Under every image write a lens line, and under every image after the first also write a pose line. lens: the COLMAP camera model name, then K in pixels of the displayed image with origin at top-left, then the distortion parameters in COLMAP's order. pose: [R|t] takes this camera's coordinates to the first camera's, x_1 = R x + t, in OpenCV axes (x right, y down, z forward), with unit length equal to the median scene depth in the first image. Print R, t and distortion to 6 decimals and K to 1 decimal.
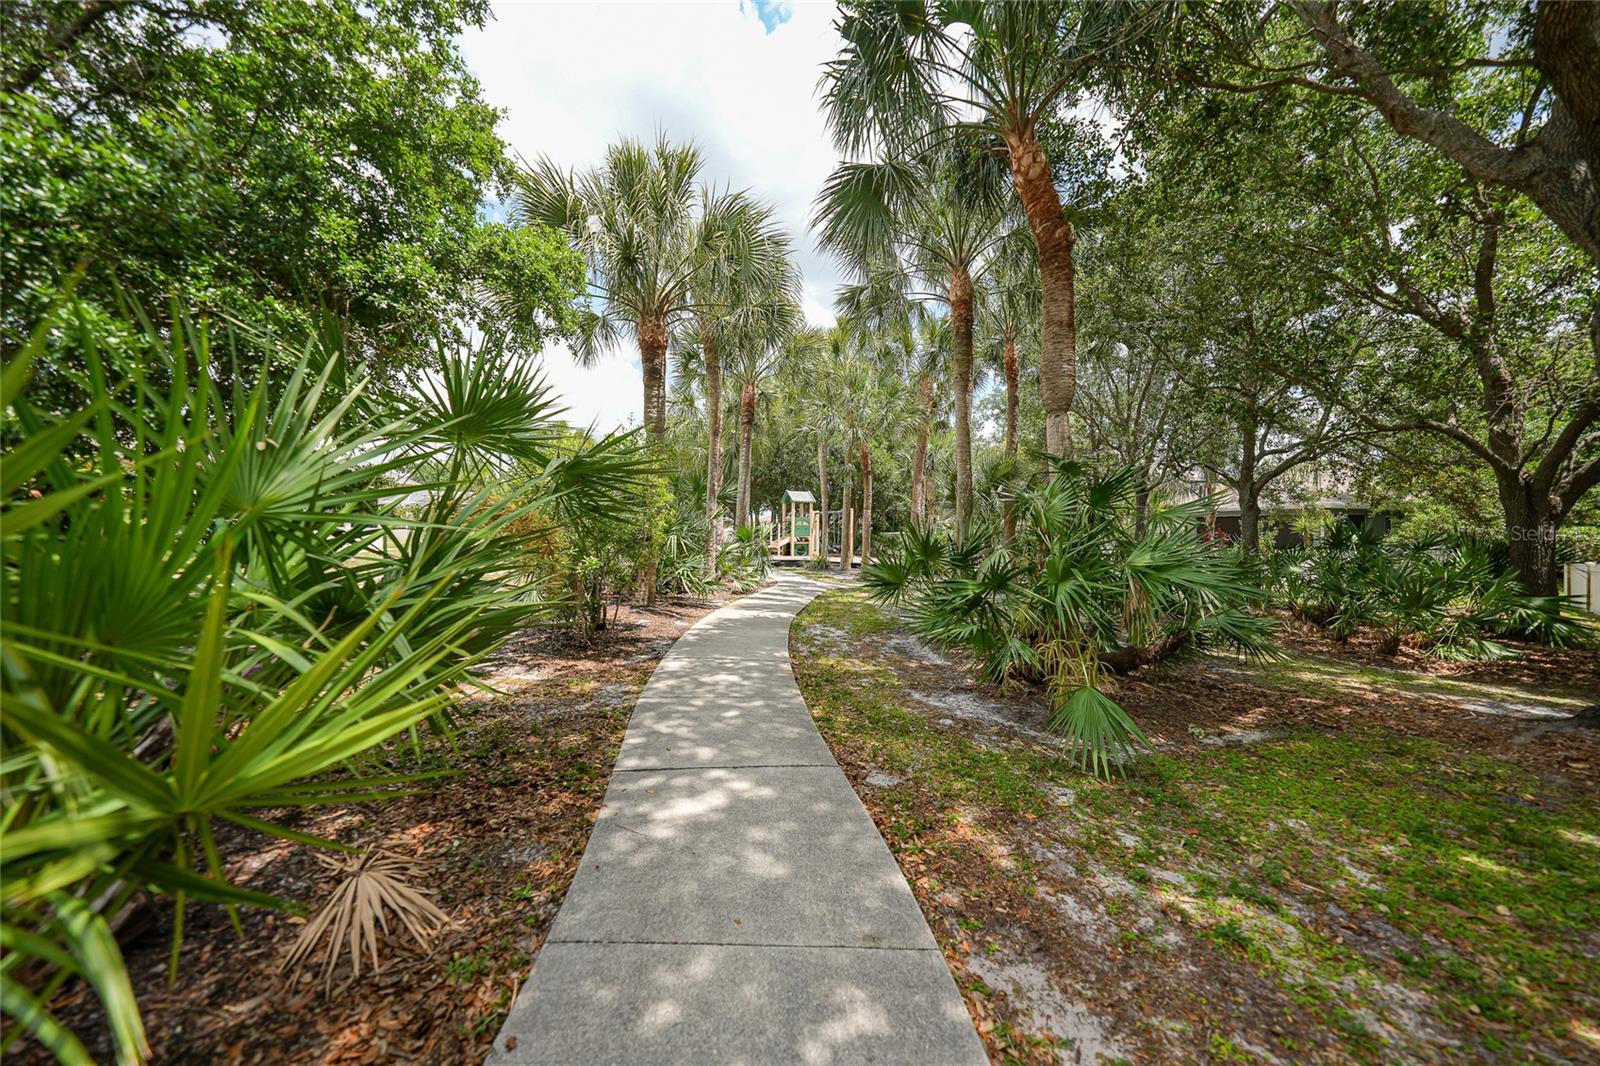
lens RADIAL K [[574.3, 0, 797.8], [0, 574.3, 532.2], [0, 0, 1]] dist [-0.026381, 0.004966]
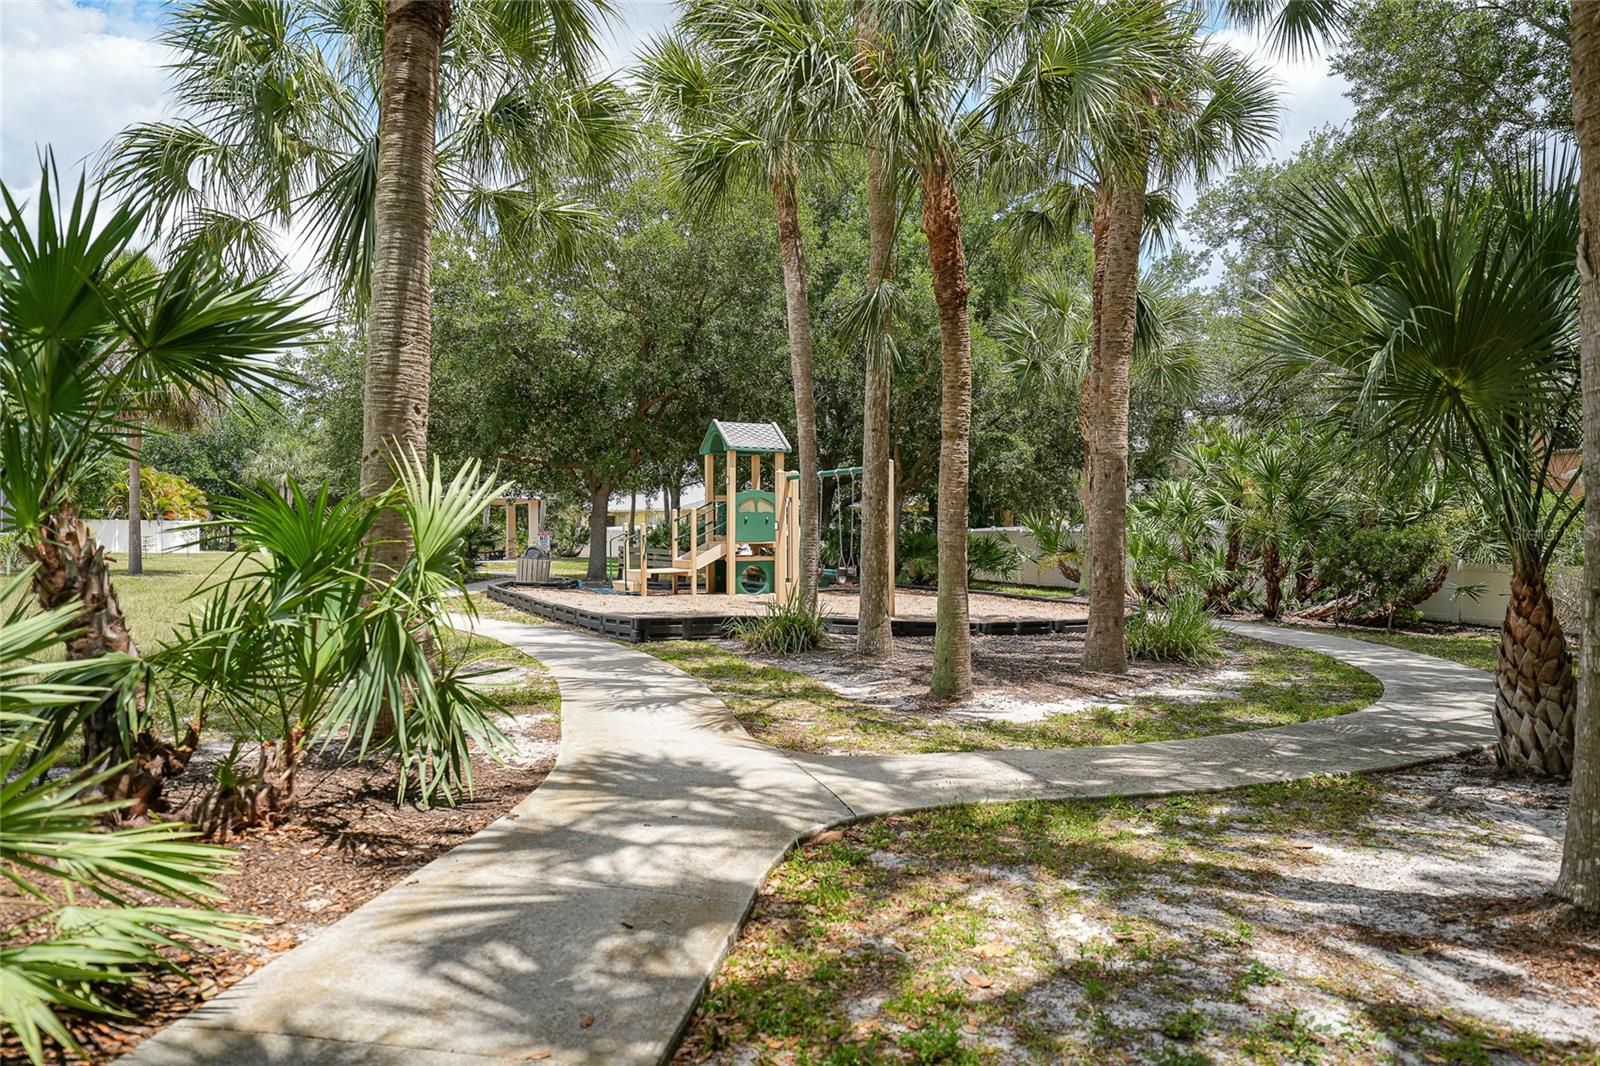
lens RADIAL K [[1109.7, 0, 801.0], [0, 1109.7, 536.7], [0, 0, 1]] dist [-0.000926, -0.000082]
pose [[0.999614, -0.016822, 0.022090, 0.020643], [0.016944, 0.999842, -0.005347, 0.008784], [-0.021997, 0.005719, 0.999742, 0.271622]]
